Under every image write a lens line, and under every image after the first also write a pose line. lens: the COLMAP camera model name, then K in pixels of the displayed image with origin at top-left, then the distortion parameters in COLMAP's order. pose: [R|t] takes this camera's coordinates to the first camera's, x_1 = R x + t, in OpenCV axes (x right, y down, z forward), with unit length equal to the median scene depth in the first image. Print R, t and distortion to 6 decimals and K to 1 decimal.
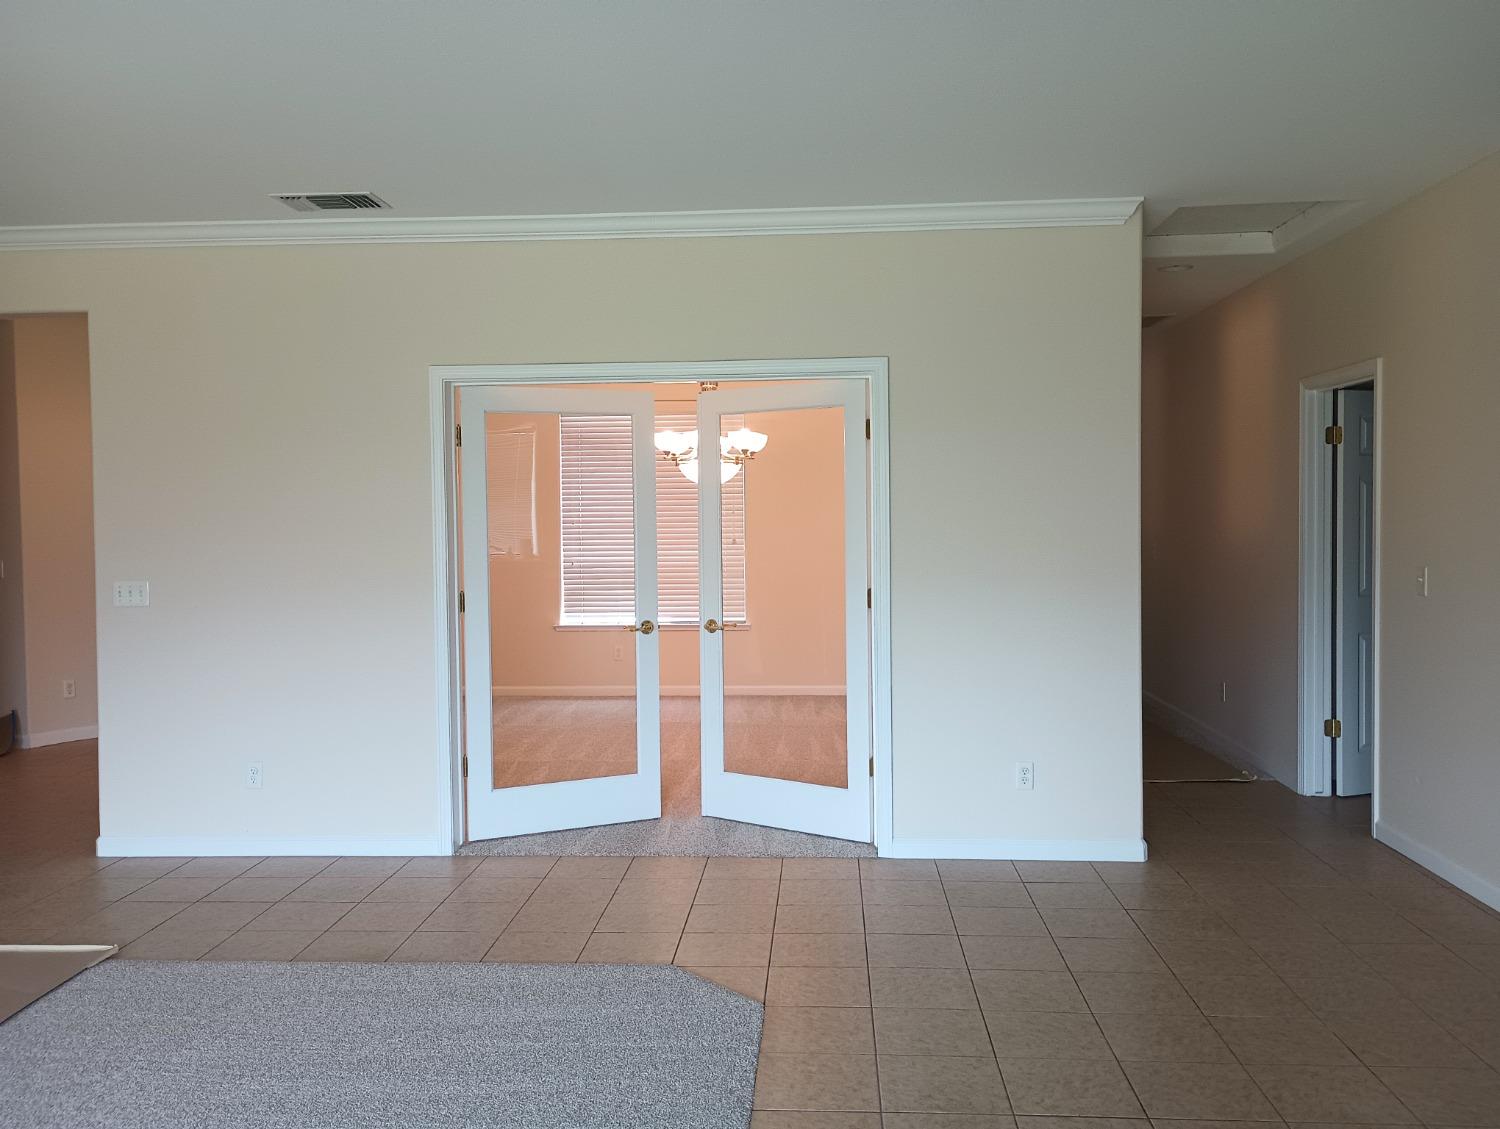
lens RADIAL K [[1223.5, 0, 750.0], [0, 1223.5, 564.5], [0, 0, 1]] dist [0.043201, -0.009282]
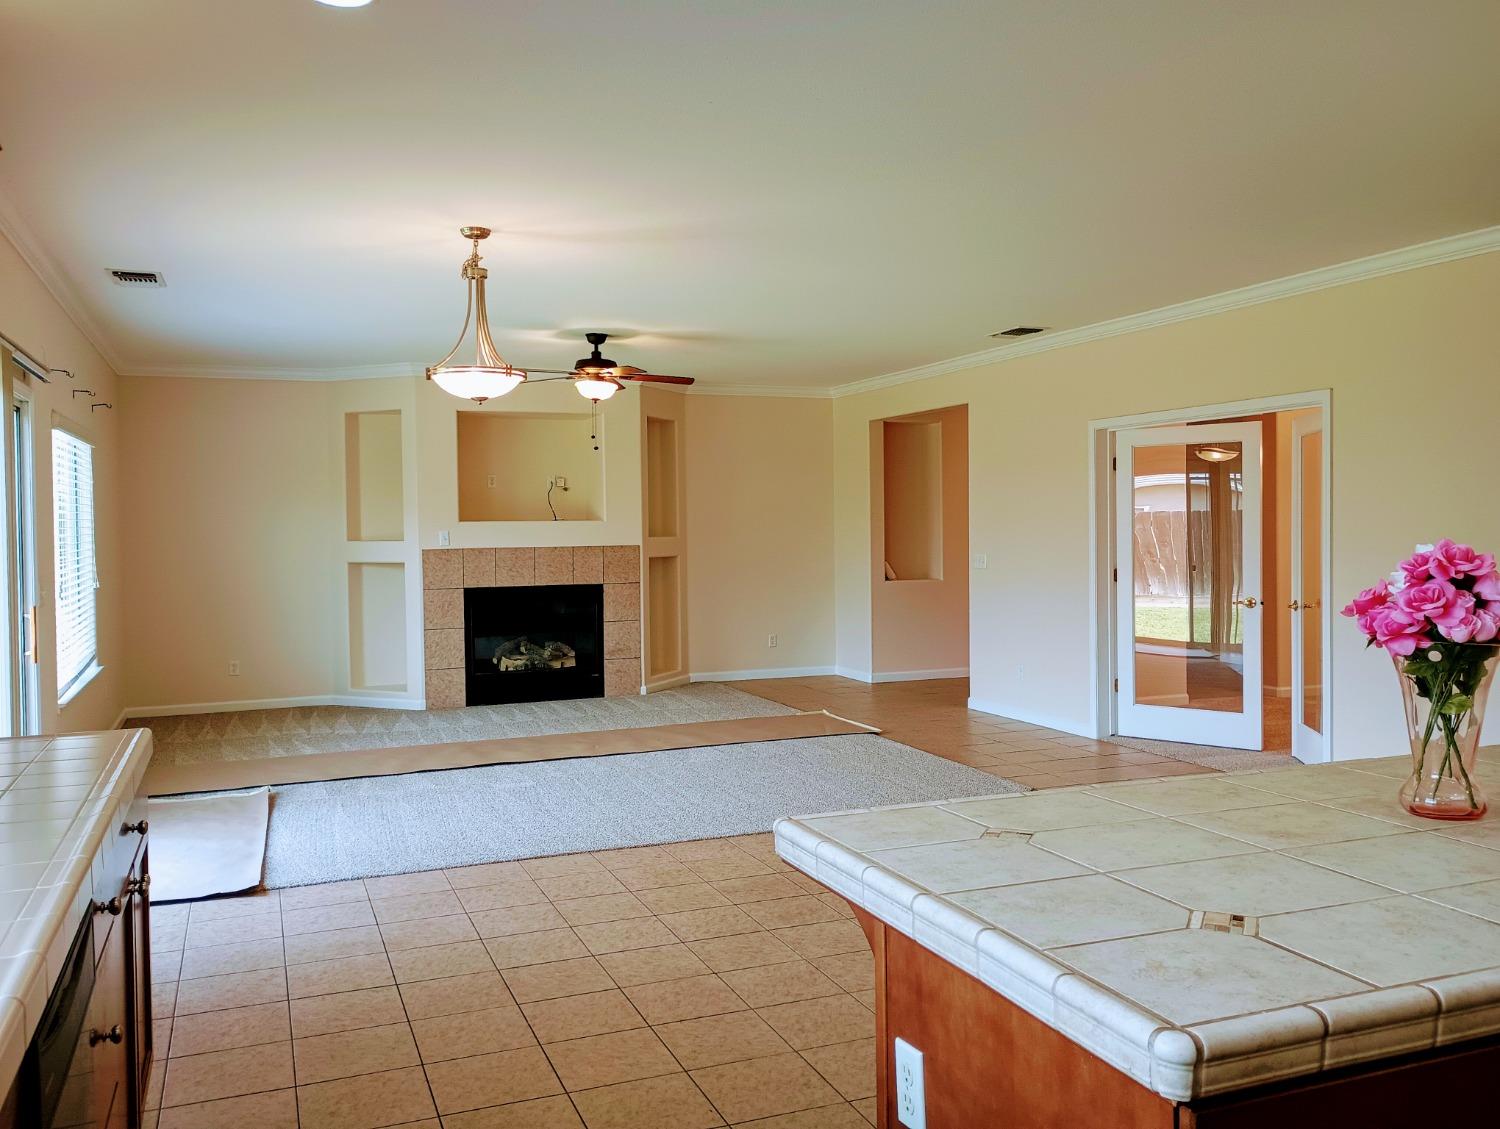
lens RADIAL K [[1223.5, 0, 750.0], [0, 1223.5, 564.5], [0, 0, 1]] dist [0.043201, -0.009282]
pose [[0.439548, 0.036232, -0.897488, 0.925625], [-0.037103, 0.999066, 0.022161, 0.002026], [0.897452, 0.023558, 0.440482, -0.063718]]
